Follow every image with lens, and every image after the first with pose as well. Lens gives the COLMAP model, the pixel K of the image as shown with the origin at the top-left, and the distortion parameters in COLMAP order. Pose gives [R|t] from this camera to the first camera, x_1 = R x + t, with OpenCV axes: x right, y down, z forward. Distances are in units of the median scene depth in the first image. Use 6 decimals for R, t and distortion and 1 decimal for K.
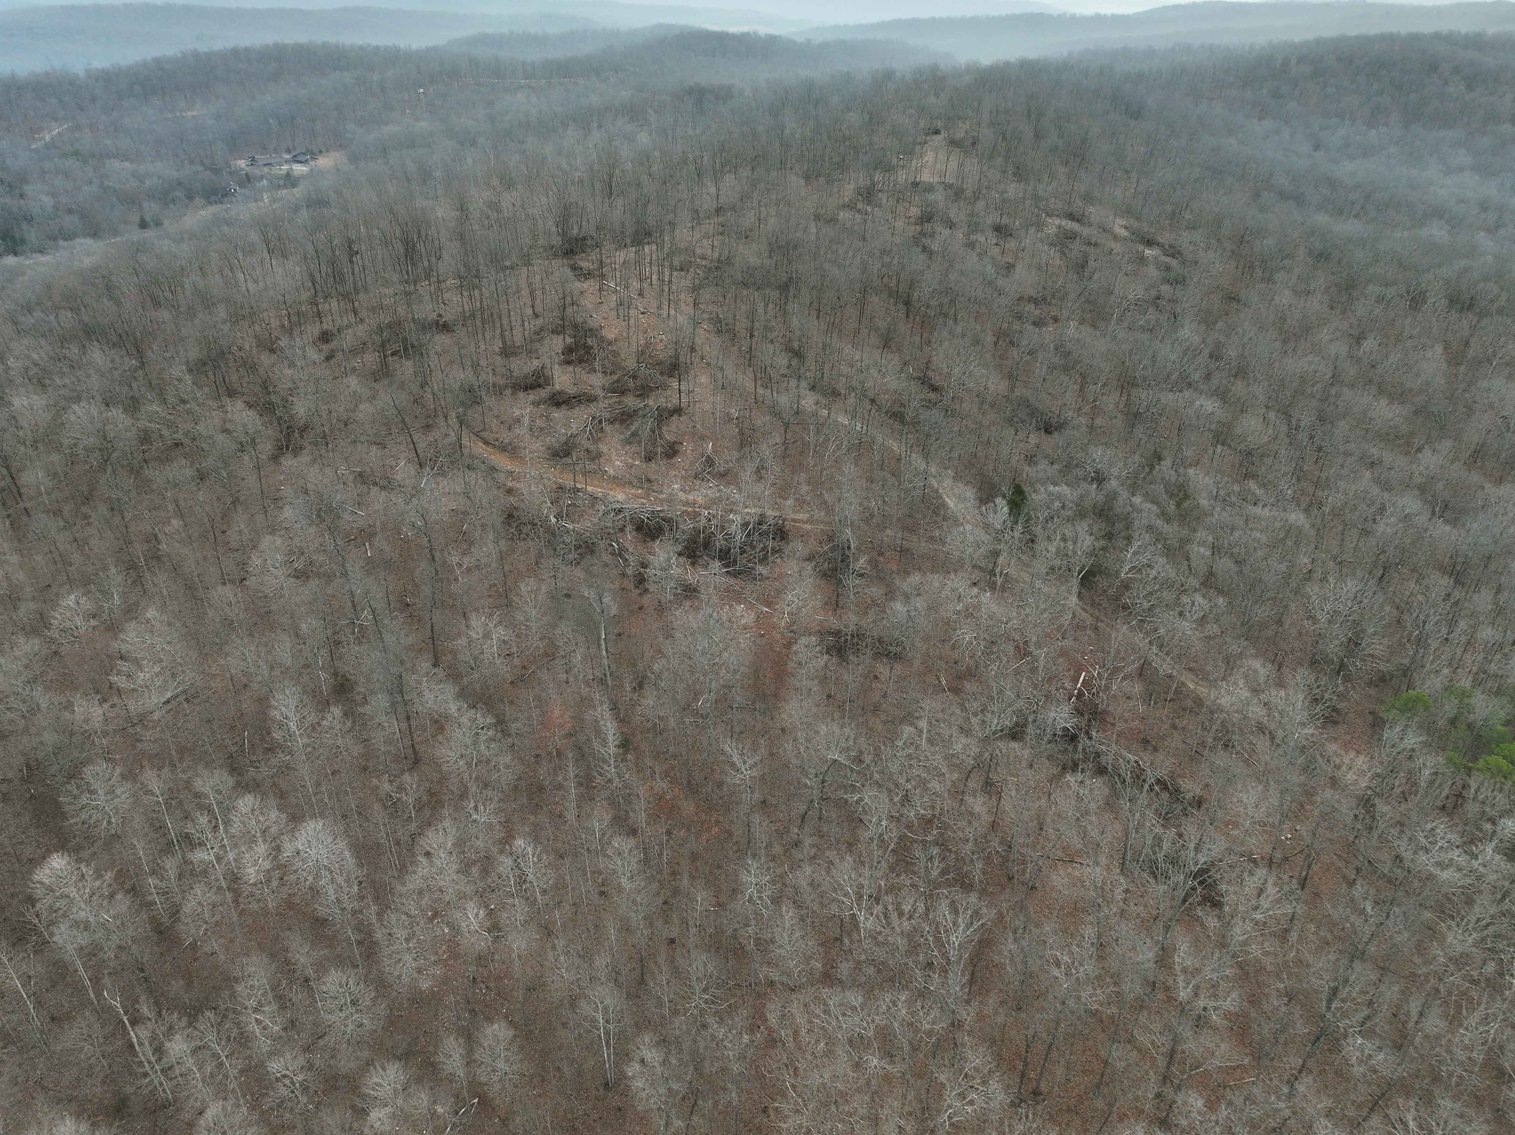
lens RADIAL K [[1055.3, 0, 760.7], [0, 1055.3, 568.1], [0, 0, 1]] dist [-0.005218, 0.022468]
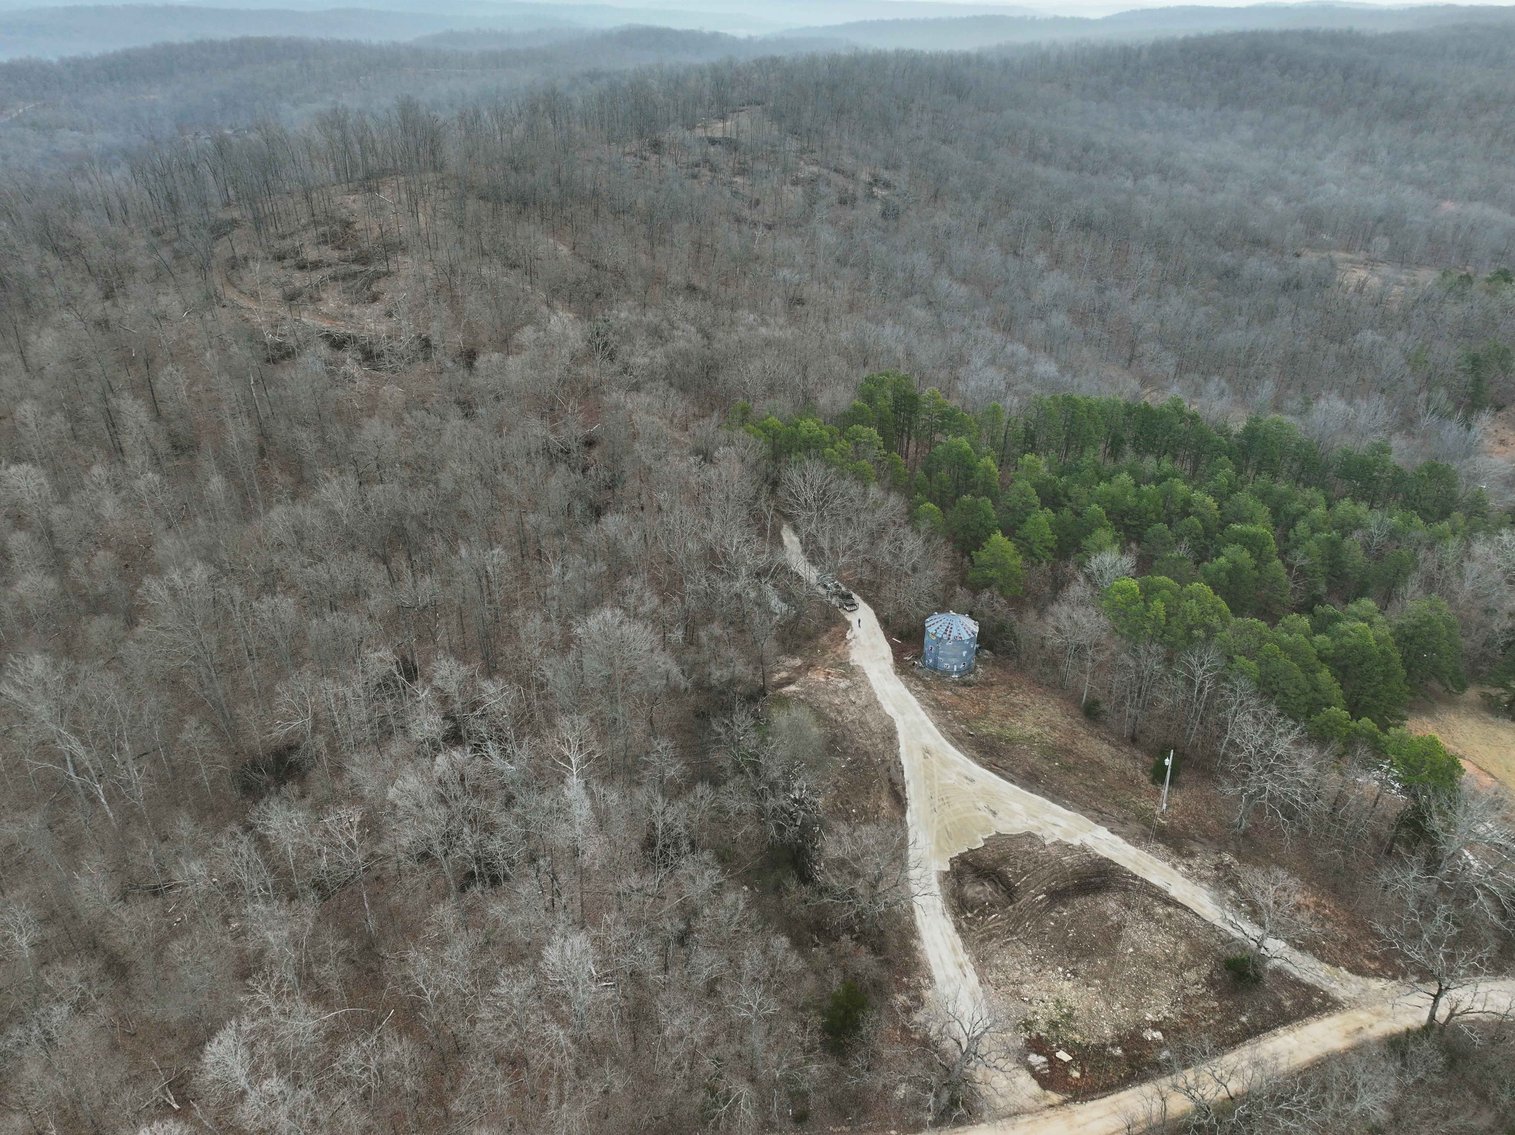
lens RADIAL K [[1055.3, 0, 753.9], [0, 1055.3, 567.2], [0, 0, 1]] dist [-0.005218, 0.022468]
pose [[0.999851, 0.009518, -0.014394, 0.132136], [-0.009596, 0.999939, -0.005403, 0.073754], [0.014341, 0.005540, 0.999882, -0.112028]]
